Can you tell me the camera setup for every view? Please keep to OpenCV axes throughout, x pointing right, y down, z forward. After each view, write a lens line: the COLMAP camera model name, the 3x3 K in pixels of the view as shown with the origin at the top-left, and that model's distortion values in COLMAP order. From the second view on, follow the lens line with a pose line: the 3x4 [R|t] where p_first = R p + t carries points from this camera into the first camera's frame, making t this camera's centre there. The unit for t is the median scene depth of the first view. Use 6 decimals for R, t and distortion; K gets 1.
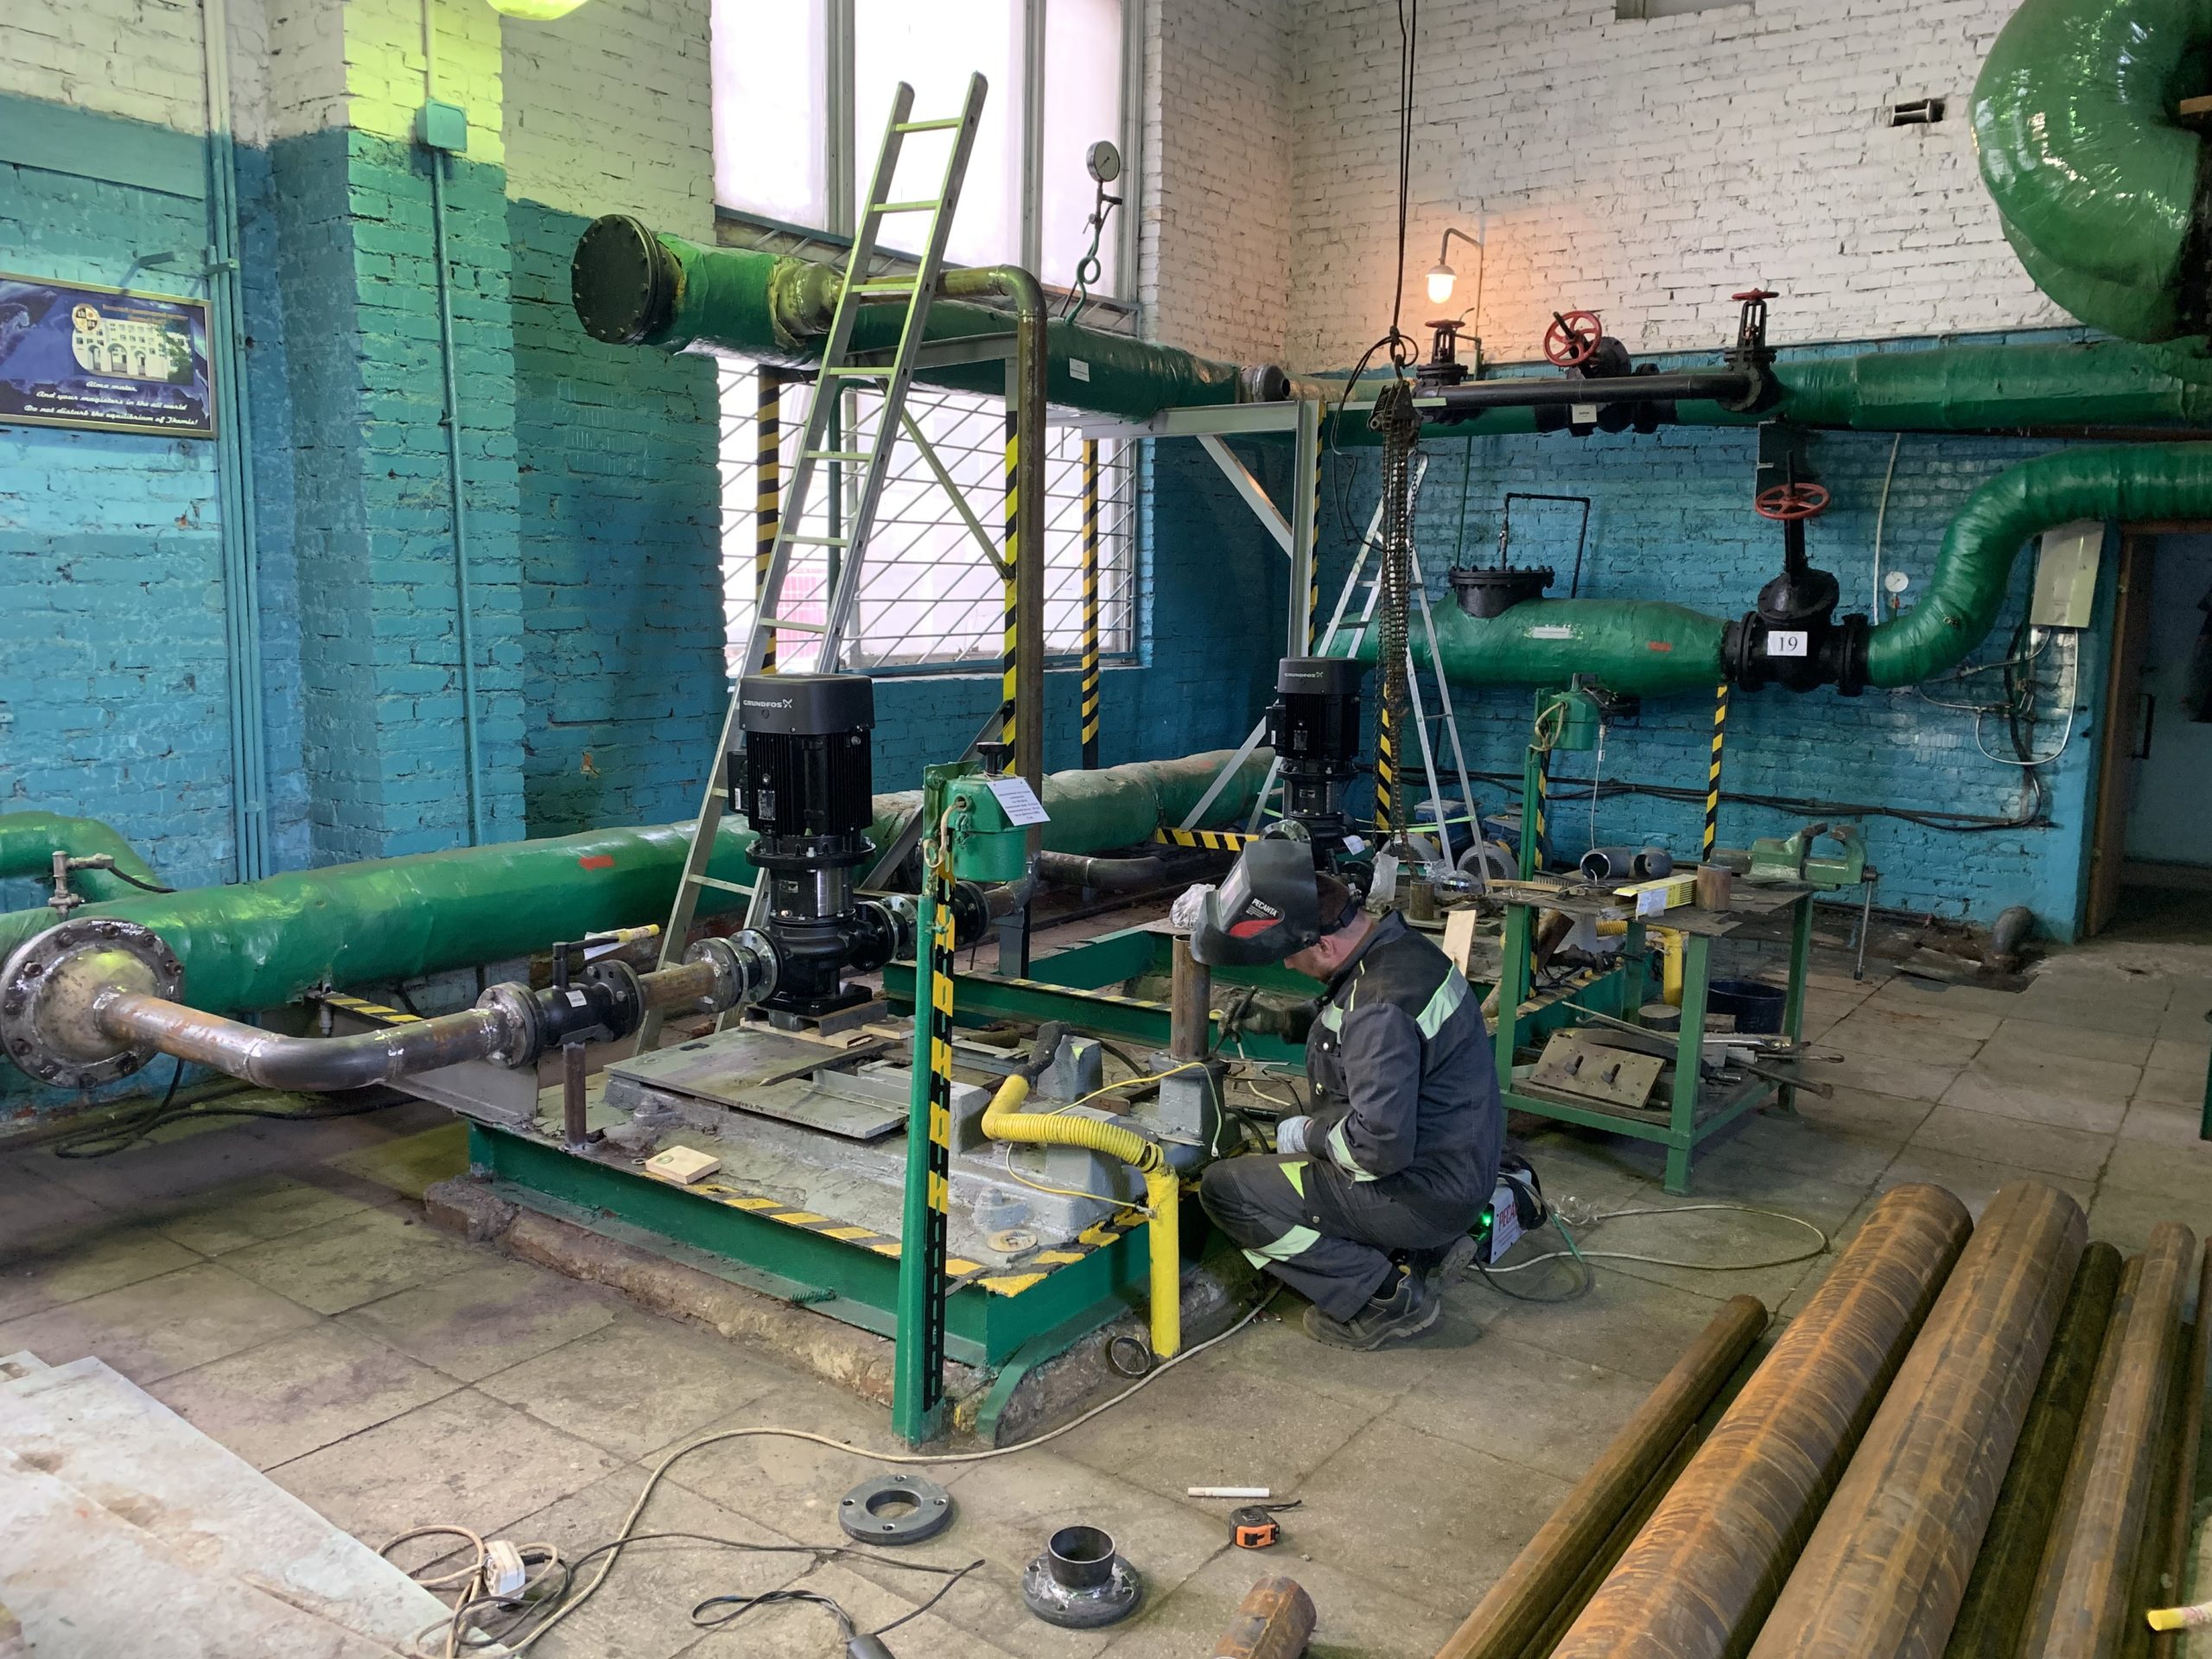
lens RADIAL K [[1688.8, 0, 1120.1], [0, 1688.8, 820.5], [0, 0, 1]] dist [0.031251, -0.030124]
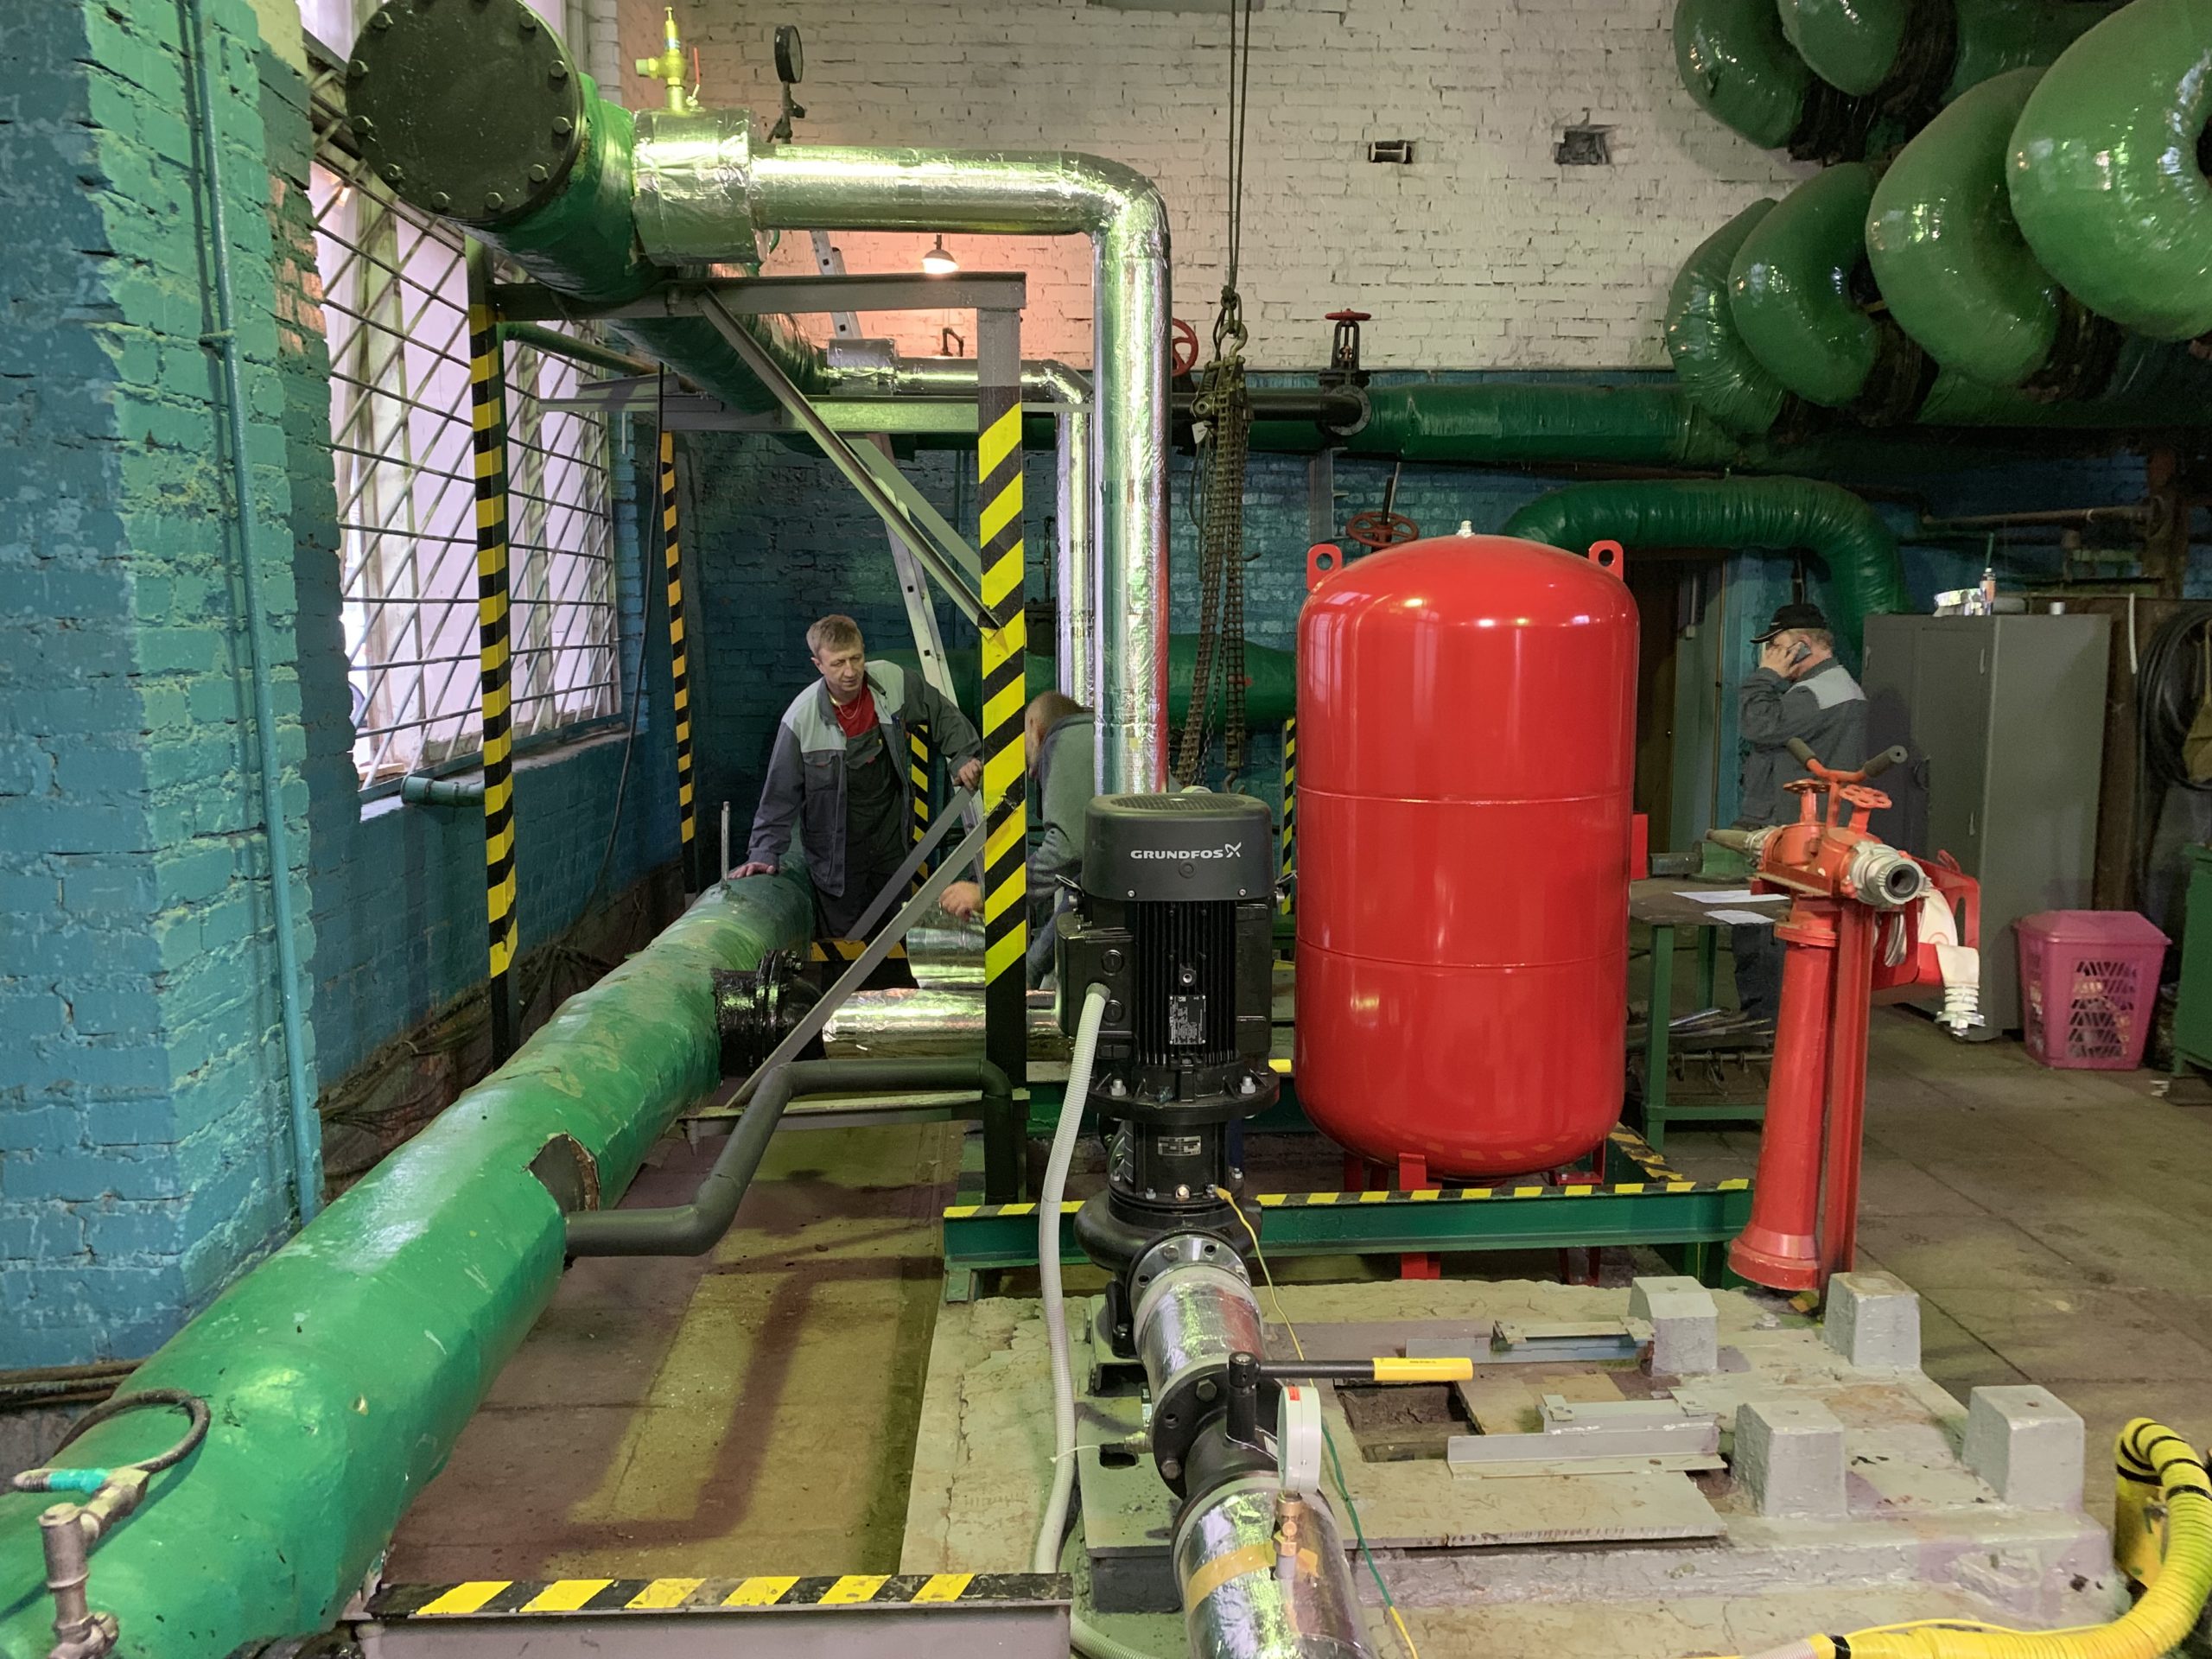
lens RADIAL K [[1688.8, 0, 1108.6], [0, 1688.8, 833.6], [0, 0, 1]] dist [0.031251, -0.030124]
pose [[0.788222, -0.098810, 0.607406, -0.462945], [0.101231, 0.994398, 0.030398, -0.075561], [-0.607008, 0.037528, 0.793809, 0.423835]]
